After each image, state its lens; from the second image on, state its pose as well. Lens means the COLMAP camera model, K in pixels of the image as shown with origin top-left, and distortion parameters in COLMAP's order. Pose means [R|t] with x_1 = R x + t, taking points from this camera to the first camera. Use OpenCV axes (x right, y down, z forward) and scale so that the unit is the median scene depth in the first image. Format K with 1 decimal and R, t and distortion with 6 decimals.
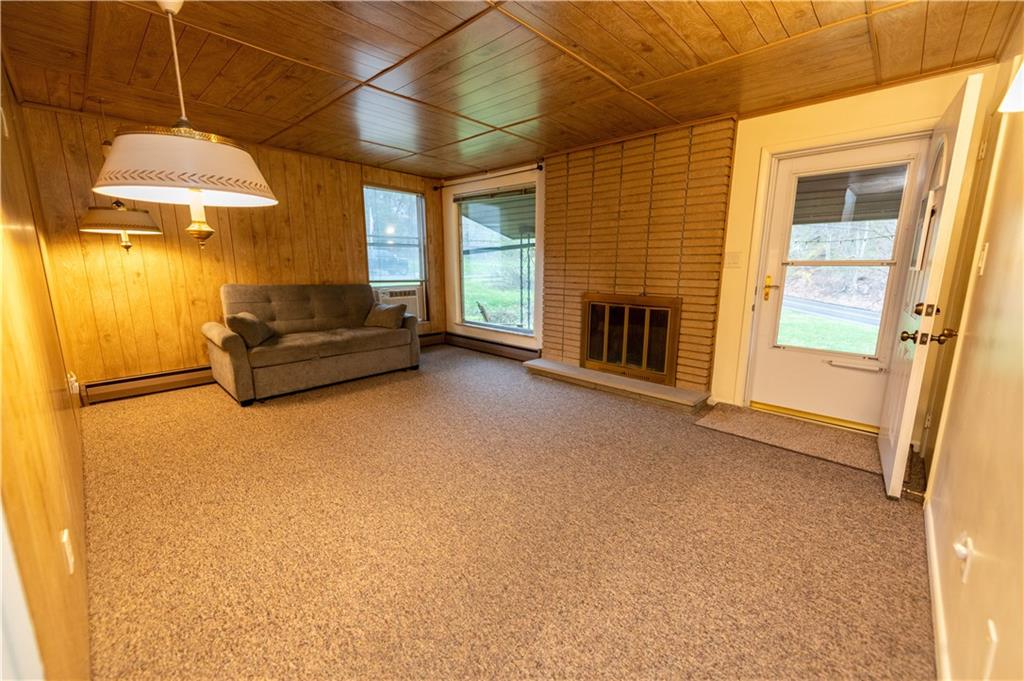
lens RADIAL K [[393.8, 0, 512.0], [0, 393.8, 340.5], [0, 0, 1]] dist [0.006002, -0.000409]
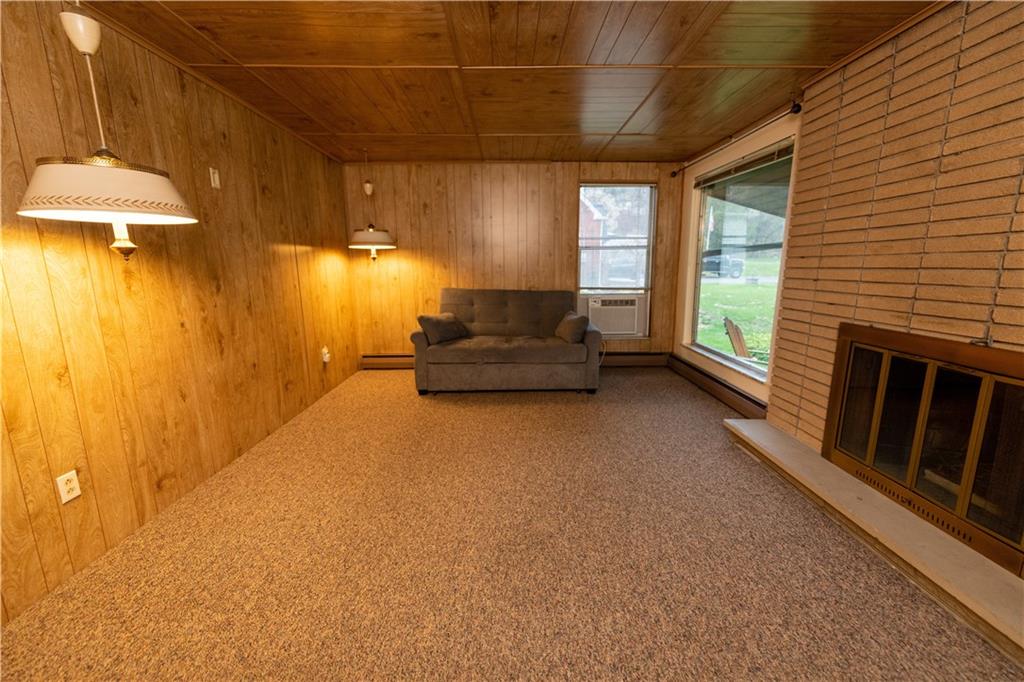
lens RADIAL K [[393.8, 0, 512.0], [0, 393.8, 341.0], [0, 0, 1]] dist [0.006002, -0.000409]
pose [[0.704586, 0.126039, -0.698335, 0.245630], [-0.128957, 0.990456, 0.048651, -0.066259], [0.697802, 0.055777, 0.714115, 0.306306]]
